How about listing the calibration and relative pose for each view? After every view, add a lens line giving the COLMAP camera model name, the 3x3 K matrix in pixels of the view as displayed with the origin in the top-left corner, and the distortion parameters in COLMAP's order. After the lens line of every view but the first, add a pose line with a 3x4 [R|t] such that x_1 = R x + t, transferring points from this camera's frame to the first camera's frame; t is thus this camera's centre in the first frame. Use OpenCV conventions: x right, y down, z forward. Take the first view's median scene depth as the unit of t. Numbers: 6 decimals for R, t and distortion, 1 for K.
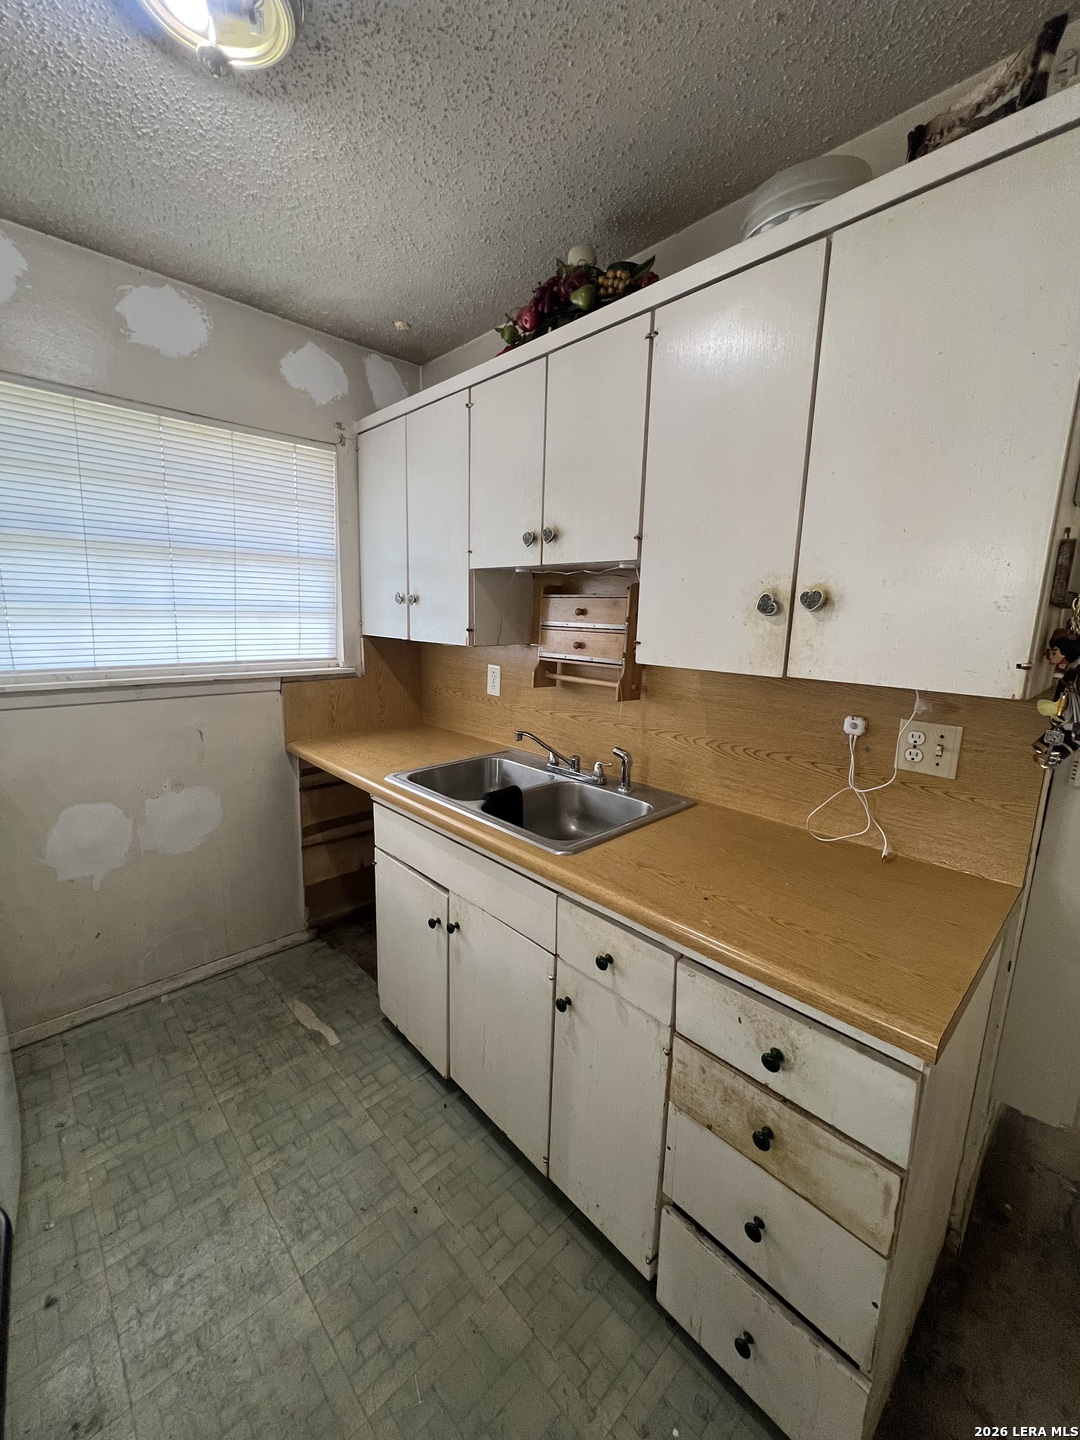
lens RADIAL K [[575.9, 0, 541.2], [0, 575.9, 716.3], [0, 0, 1]] dist [-0.003013, 0.000740]
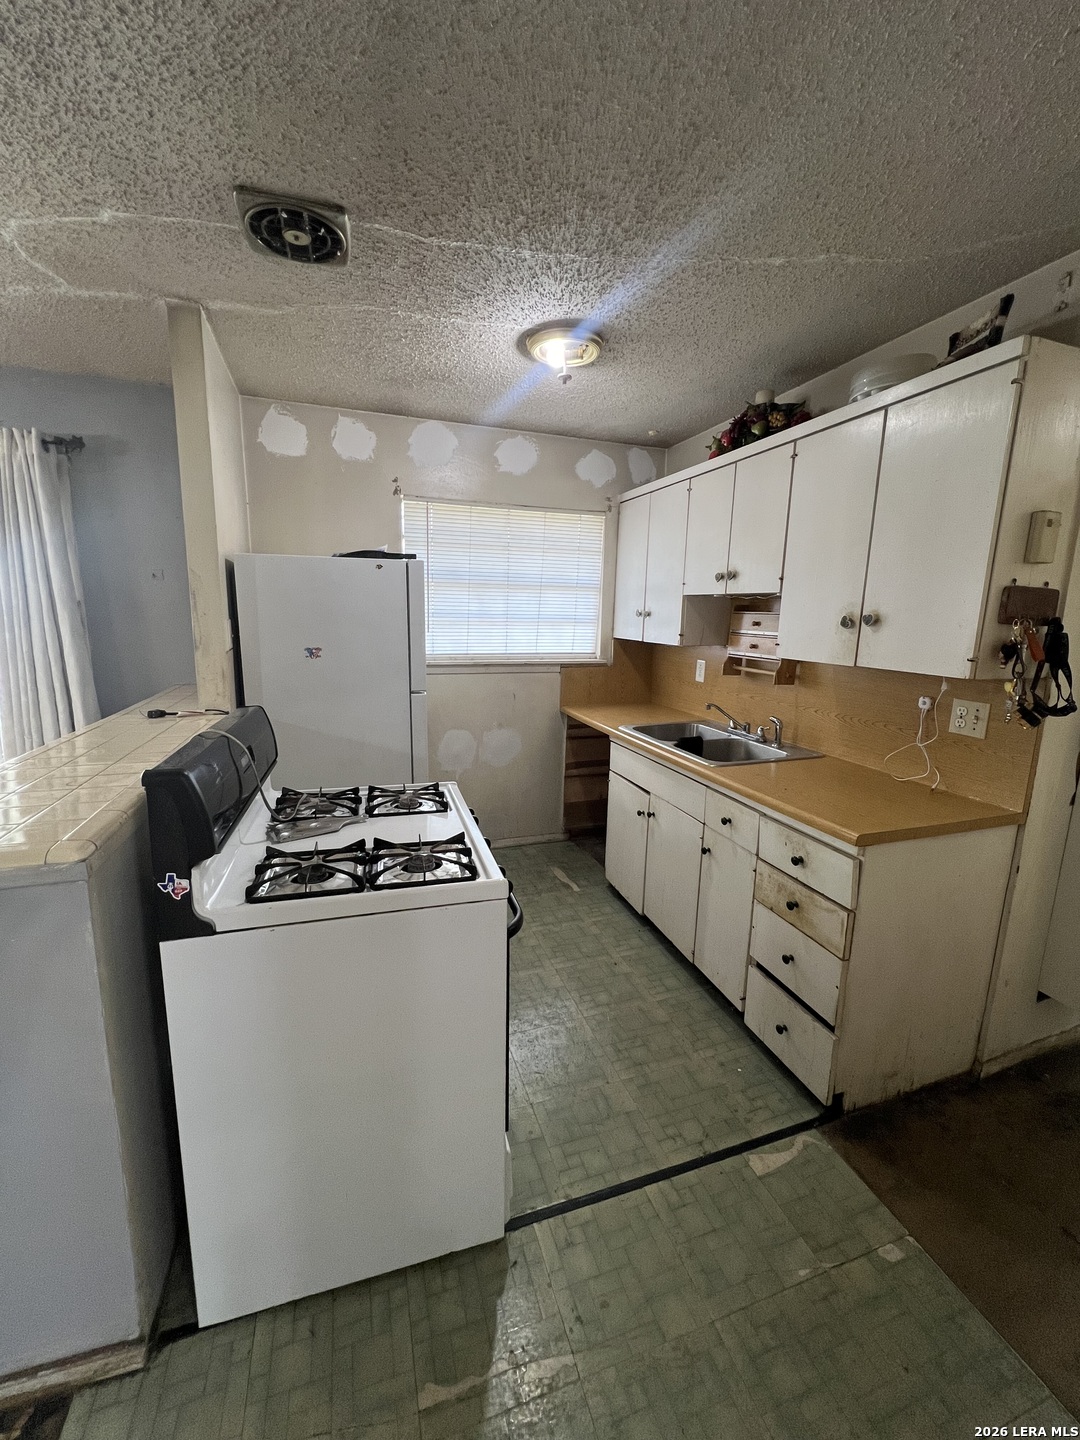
lens RADIAL K [[575.9, 0, 541.2], [0, 575.9, 716.3], [0, 0, 1]] dist [-0.003013, 0.000740]
pose [[0.908461, 0.070413, -0.411995, 0.191872], [-0.073414, 0.997265, 0.008561, 0.081623], [0.411471, 0.022469, 0.911146, -0.555693]]
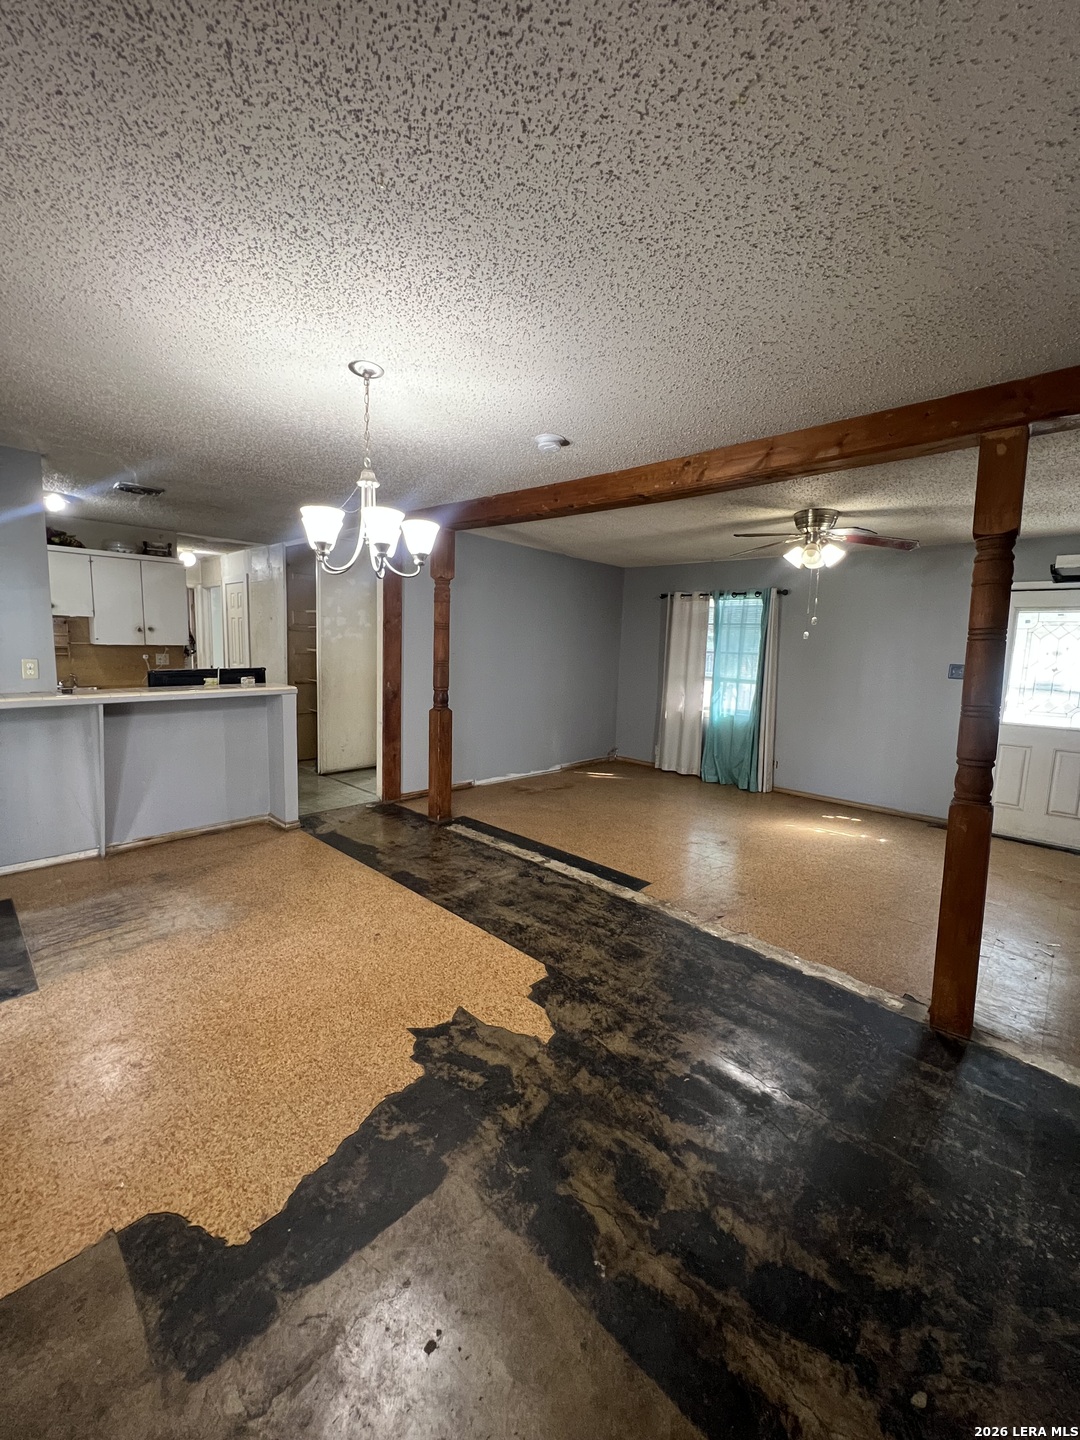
lens RADIAL K [[575.9, 0, 541.2], [0, 575.9, 716.3], [0, 0, 1]] dist [-0.003013, 0.000740]
pose [[-0.051106, -0.152456, 0.986988, -2.936958], [0.147657, 0.976264, 0.158445, 0.153985], [-0.987717, 0.153834, -0.027381, -1.304064]]
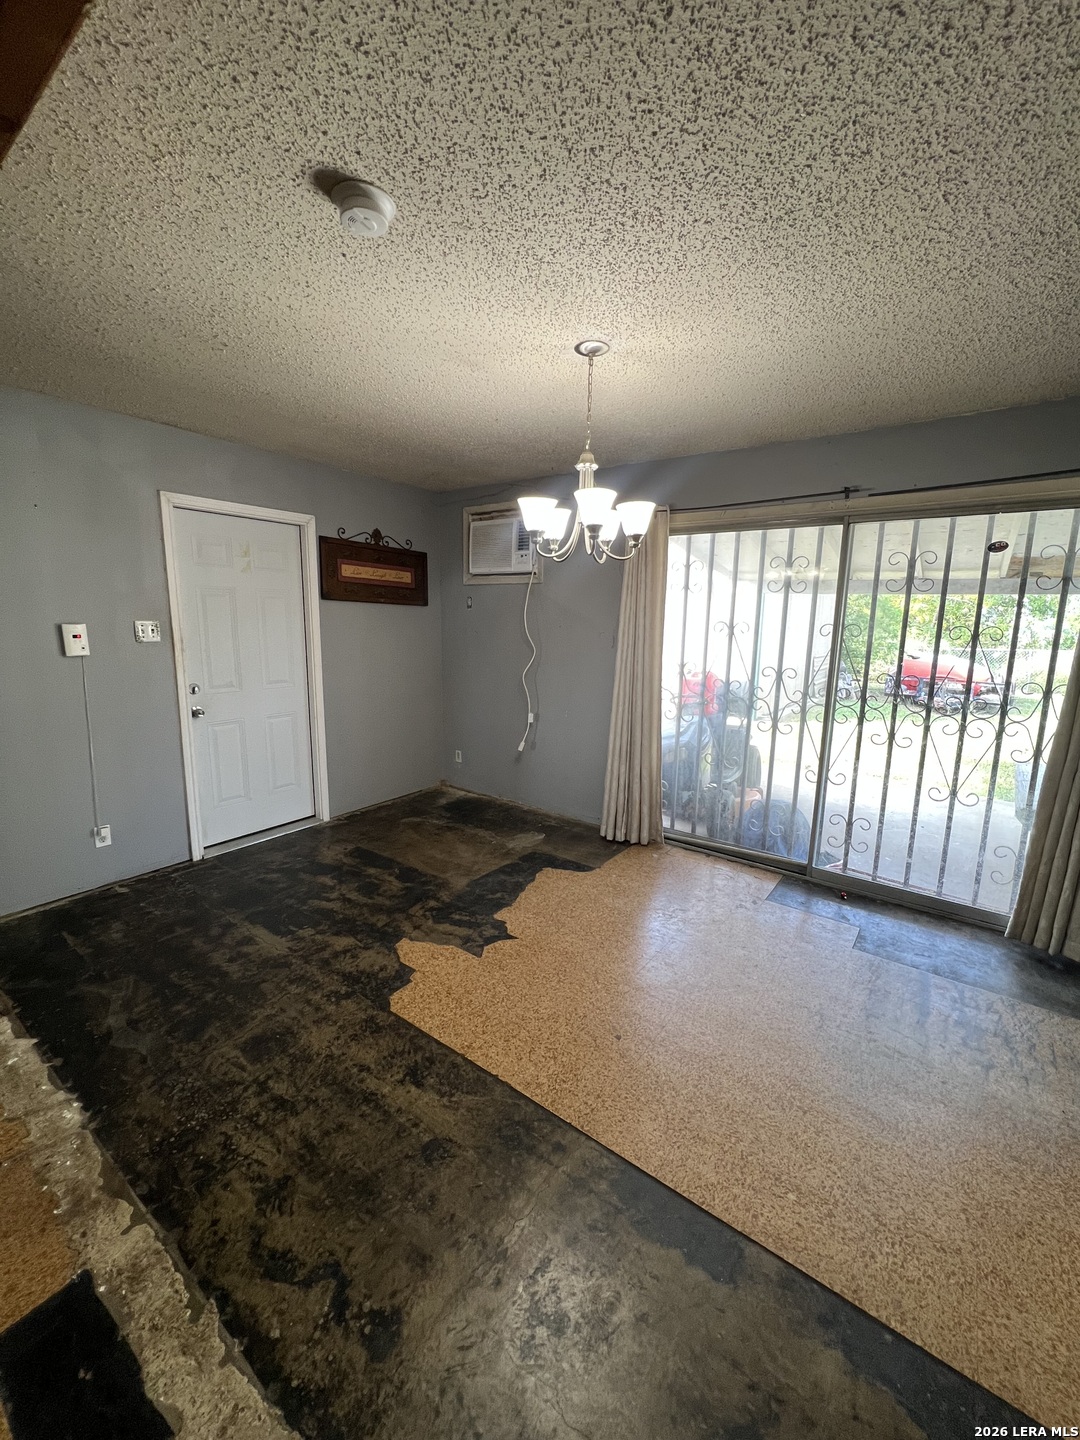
lens RADIAL K [[575.9, 0, 541.2], [0, 575.9, 716.3], [0, 0, 1]] dist [-0.003013, 0.000740]
pose [[0.172994, 0.147203, -0.973860, -0.478639], [-0.195399, 0.974244, 0.112551, 0.203710], [0.965346, 0.170821, 0.197302, -1.293090]]
